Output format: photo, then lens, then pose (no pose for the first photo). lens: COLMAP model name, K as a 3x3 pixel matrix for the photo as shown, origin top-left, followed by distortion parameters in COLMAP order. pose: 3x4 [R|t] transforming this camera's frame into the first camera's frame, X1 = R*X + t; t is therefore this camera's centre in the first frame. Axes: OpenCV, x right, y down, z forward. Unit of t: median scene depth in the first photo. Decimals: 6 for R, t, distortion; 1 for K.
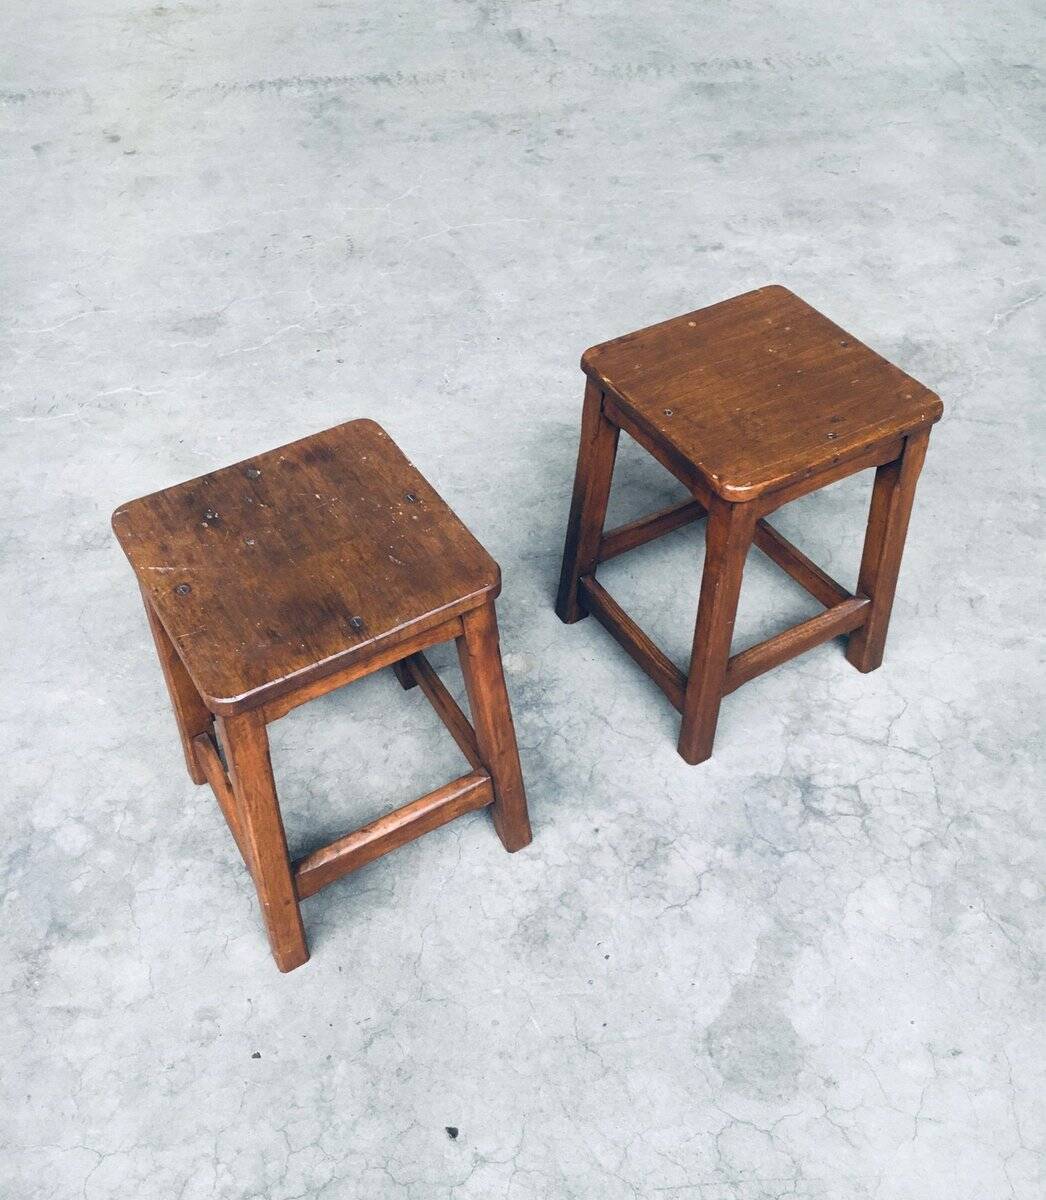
lens RADIAL K [[1204.6, 0, 520.0], [0, 1204.6, 552.0], [0, 0, 1]] dist [0.028596, 0.000000]
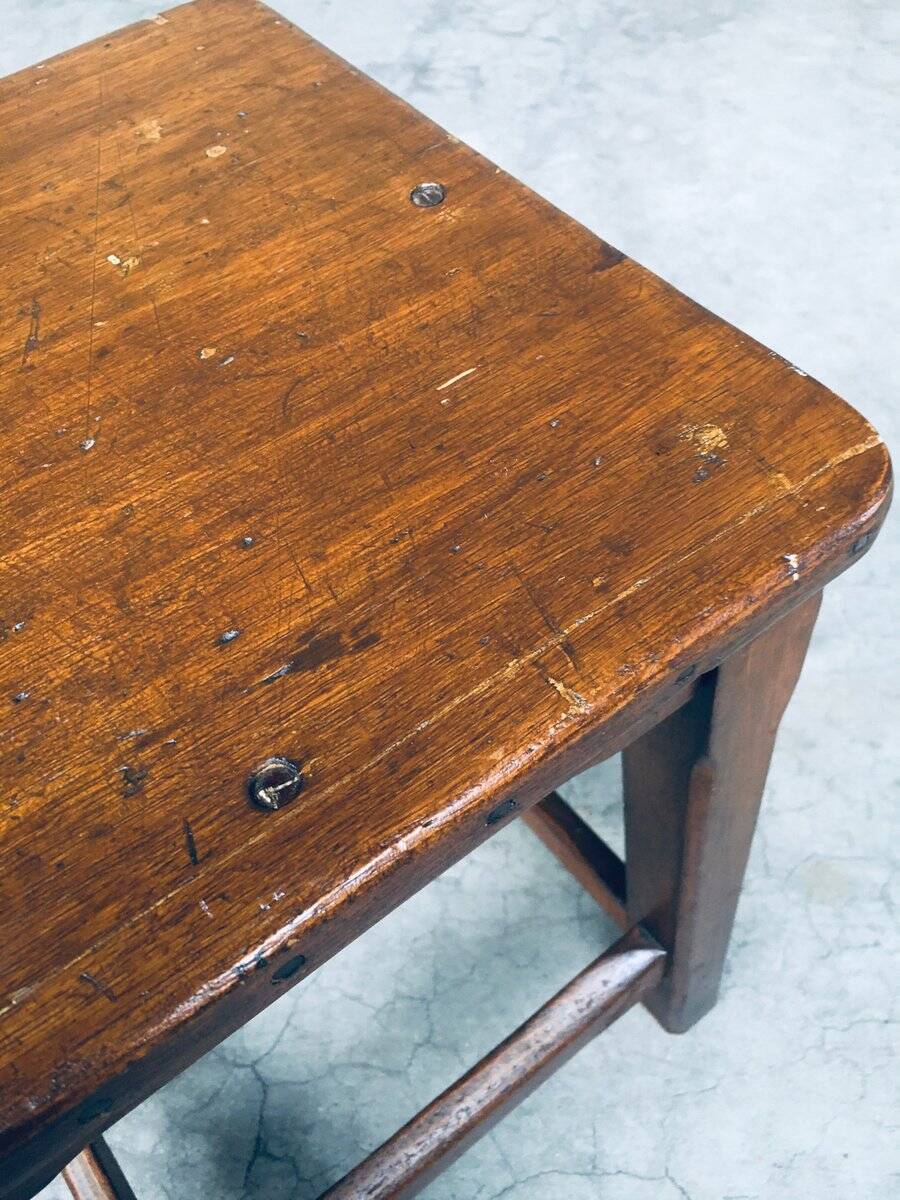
lens RADIAL K [[1033.7, 0, 449.1], [0, 1033.7, 613.1], [0, 0, 1]] dist [0.078180, -0.115321]
pose [[0.997286, 0.008561, -0.073121, 0.326144], [0.005905, 0.980713, 0.195366, 0.449367], [0.073383, -0.195268, 0.978001, 0.170511]]
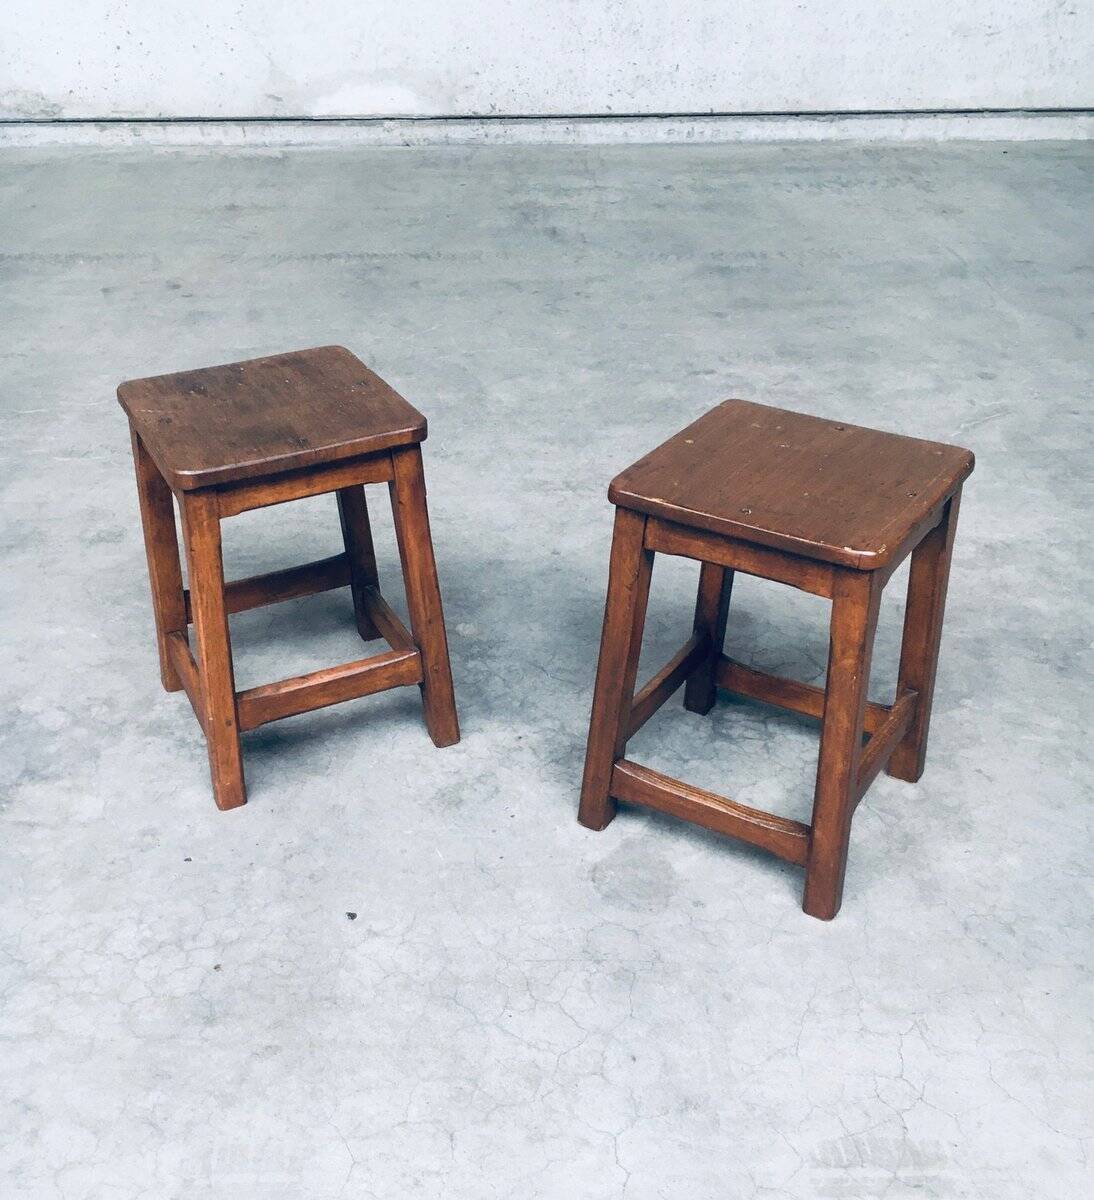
lens RADIAL K [[1324.2, 0, 514.3], [0, 1324.2, 645.2], [0, 0, 1]] dist [0.041468, 0.000000]
pose [[0.996536, 0.048602, -0.067483, 0.135203], [-0.061467, 0.977036, -0.204018, 0.393947], [0.056018, 0.207459, 0.976638, -0.191696]]
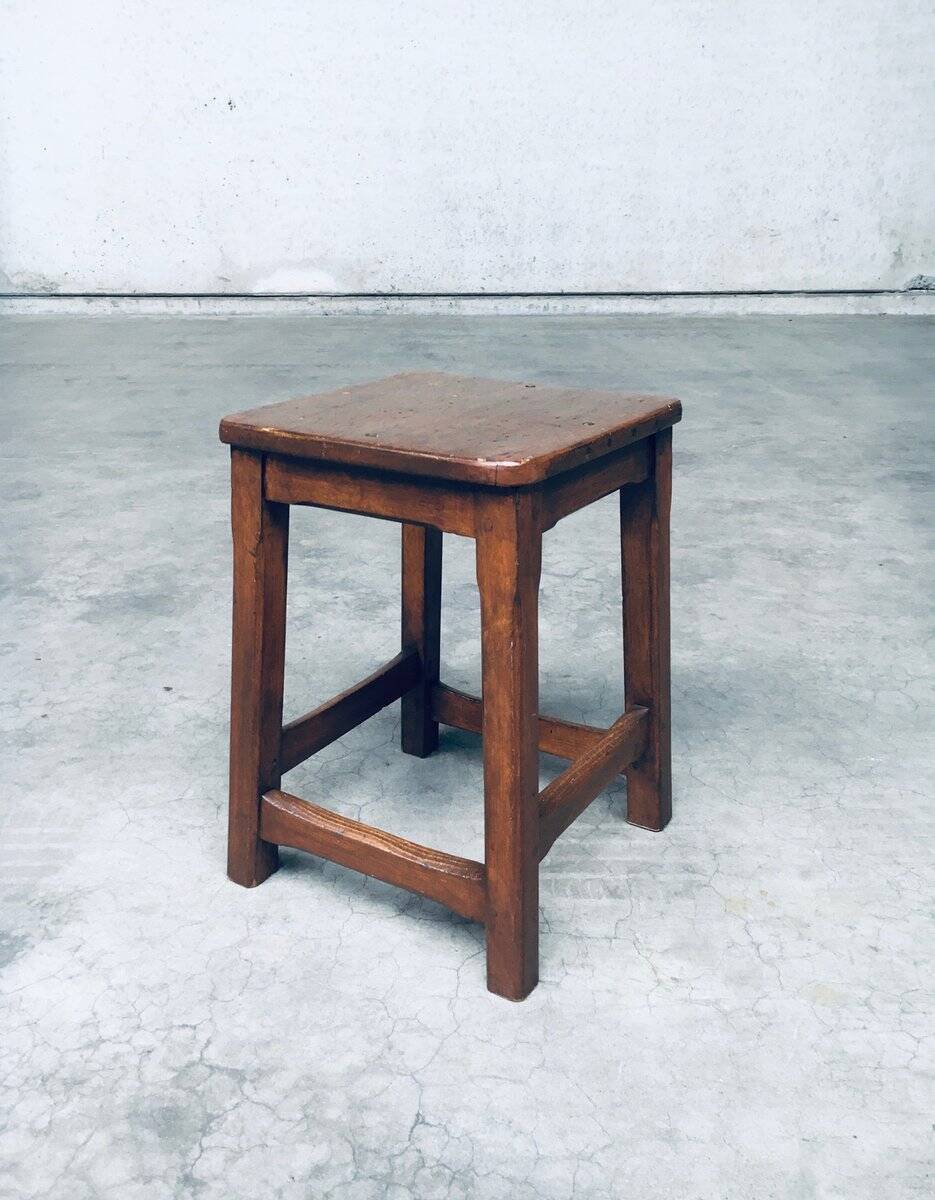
lens RADIAL K [[1119.1, 0, 449.9], [0, 1119.1, 558.0], [0, 0, 1]] dist [0.043419, 0.000000]
pose [[0.996360, 0.036759, -0.076907, 0.278268], [-0.065986, 0.903771, -0.422899, 0.699465], [0.053961, 0.426434, 0.902908, -0.114524]]
